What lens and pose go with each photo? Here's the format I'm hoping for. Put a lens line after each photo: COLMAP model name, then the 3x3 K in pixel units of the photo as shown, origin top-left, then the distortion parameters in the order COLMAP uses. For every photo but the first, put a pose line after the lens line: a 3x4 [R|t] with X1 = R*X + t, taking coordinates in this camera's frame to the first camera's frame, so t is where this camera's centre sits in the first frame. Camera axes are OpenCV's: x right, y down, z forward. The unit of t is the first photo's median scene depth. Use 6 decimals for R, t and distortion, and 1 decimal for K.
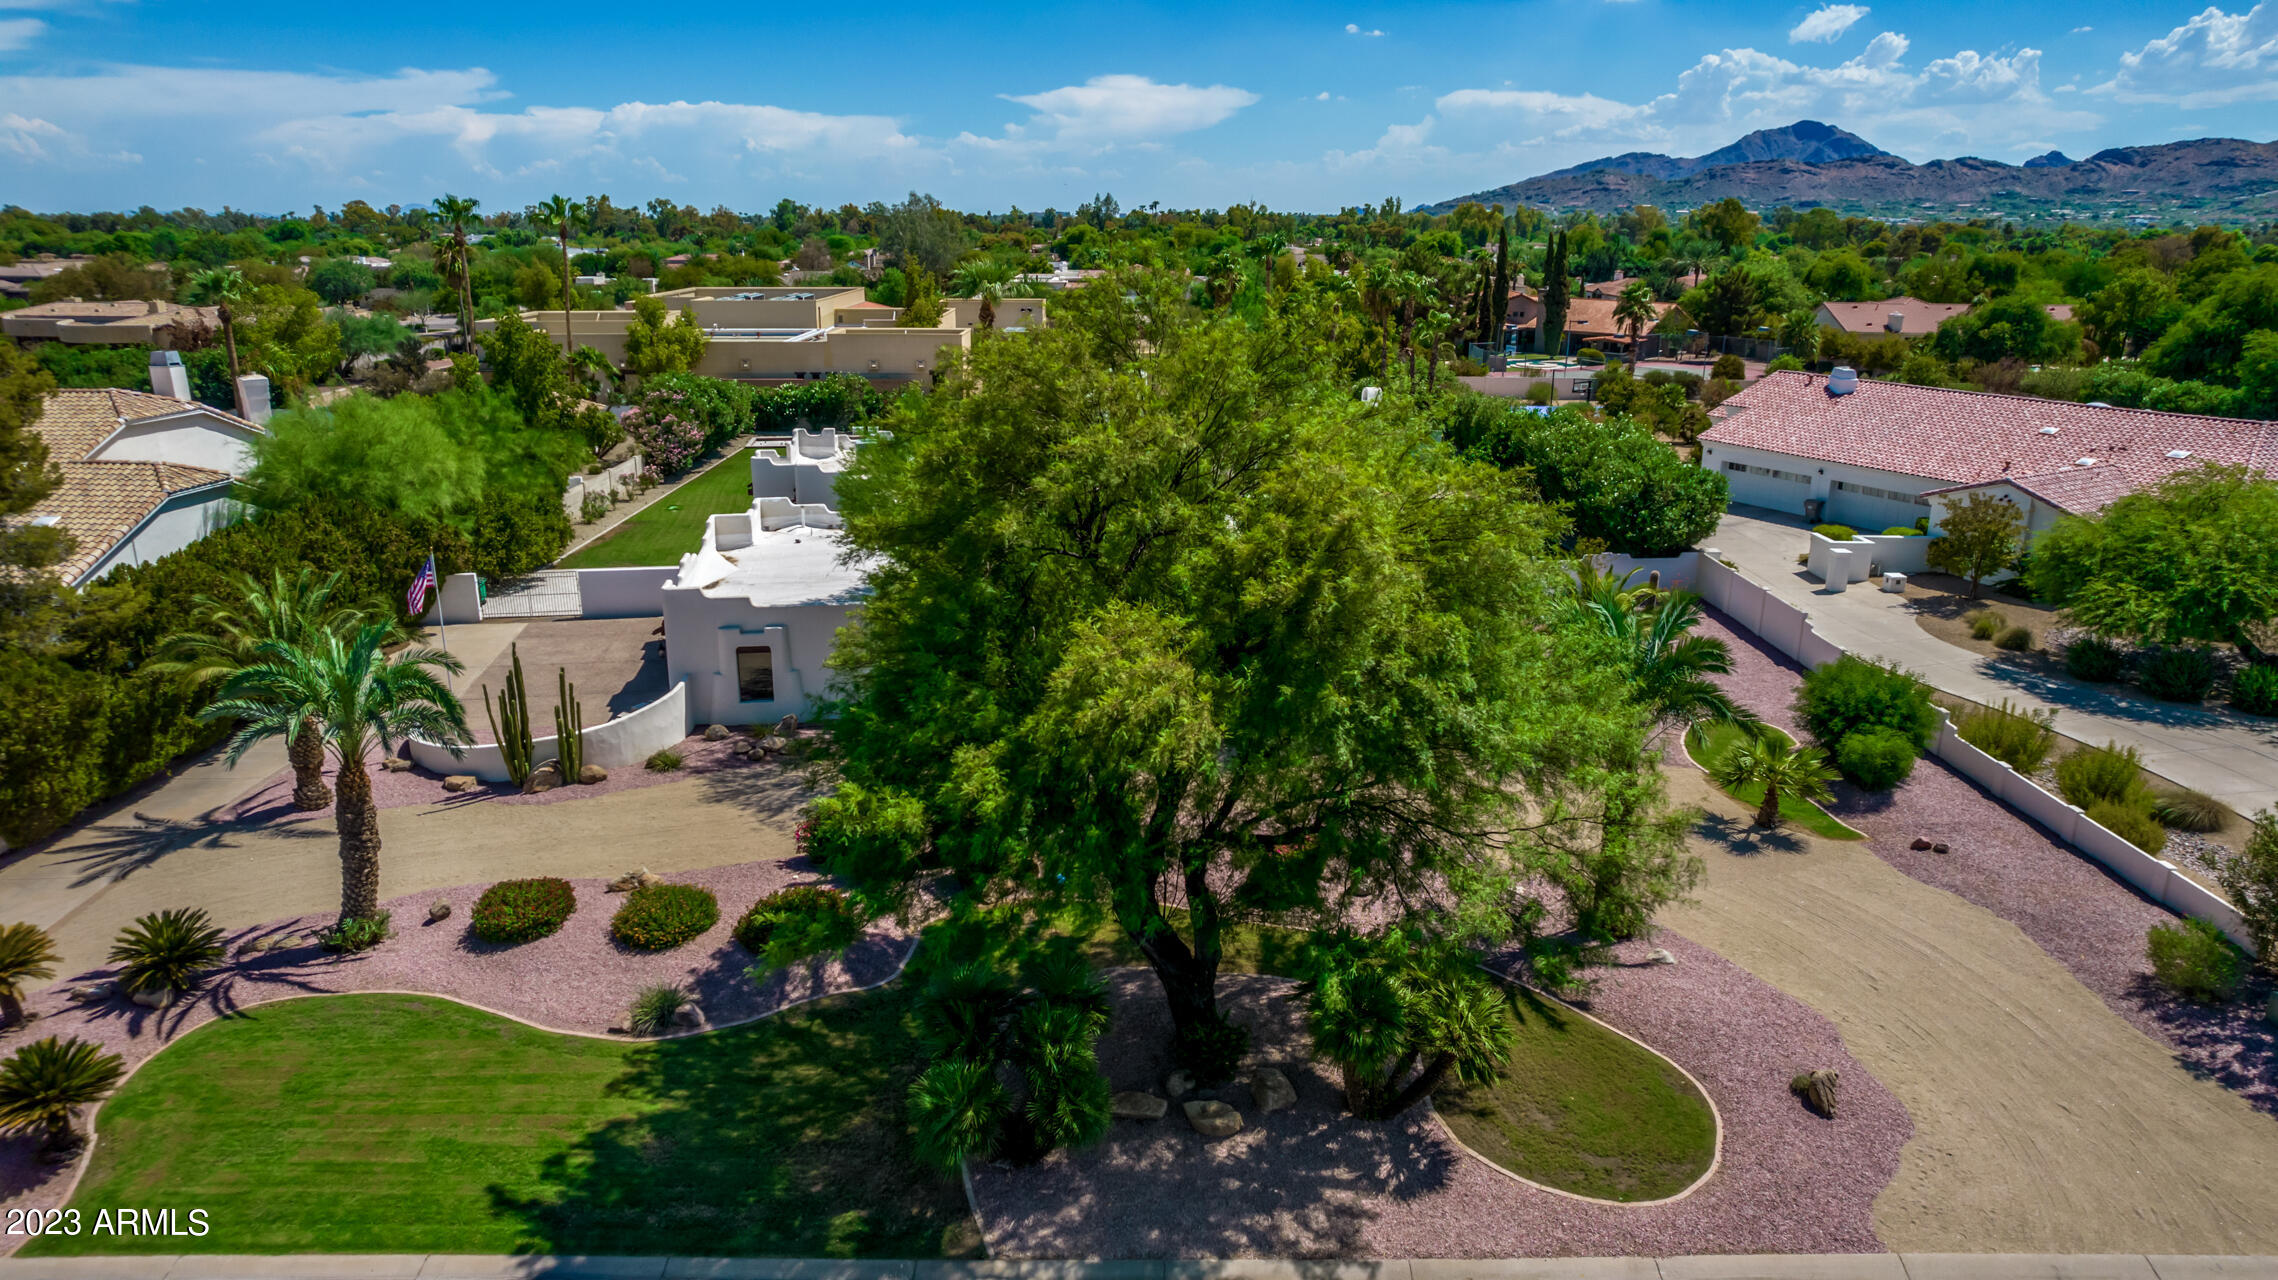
lens RADIAL K [[1458.3, 0, 1143.3], [0, 1458.3, 646.3], [0, 0, 1]] dist [-0.081230, 0.074875]
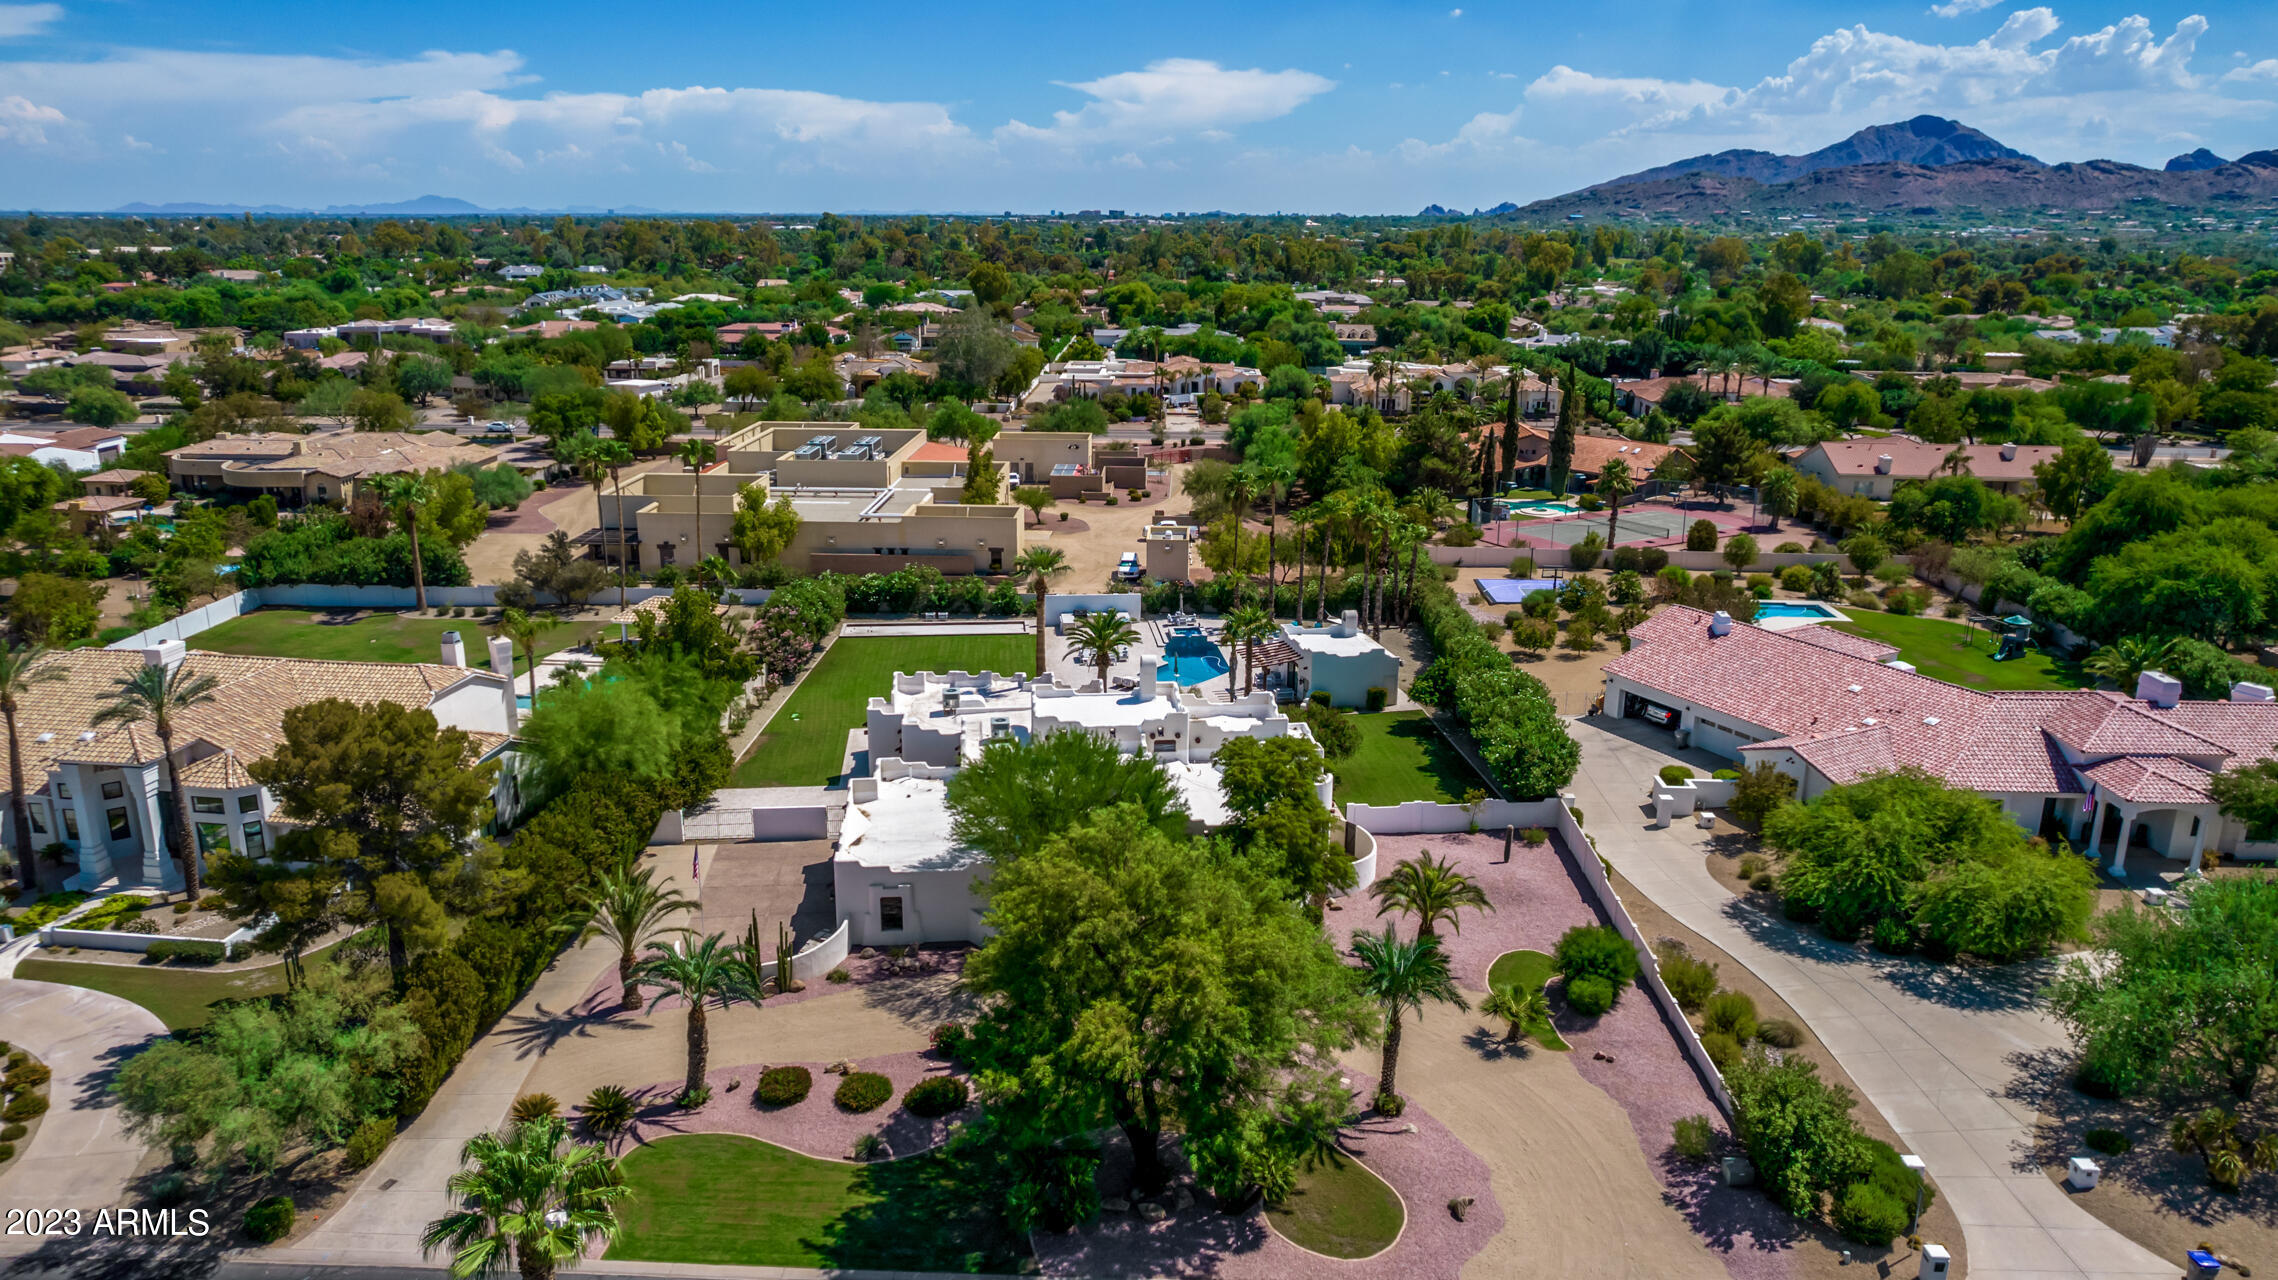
lens RADIAL K [[1580.0, 0, 1145.6], [0, 1580.0, 640.2], [0, 0, 1]] dist [-0.078869, 0.073719]
pose [[0.999342, 0.013619, -0.033627, 0.067473], [-0.014328, 0.999678, -0.020941, -0.282372], [0.033331, 0.021409, 0.999215, -0.796238]]
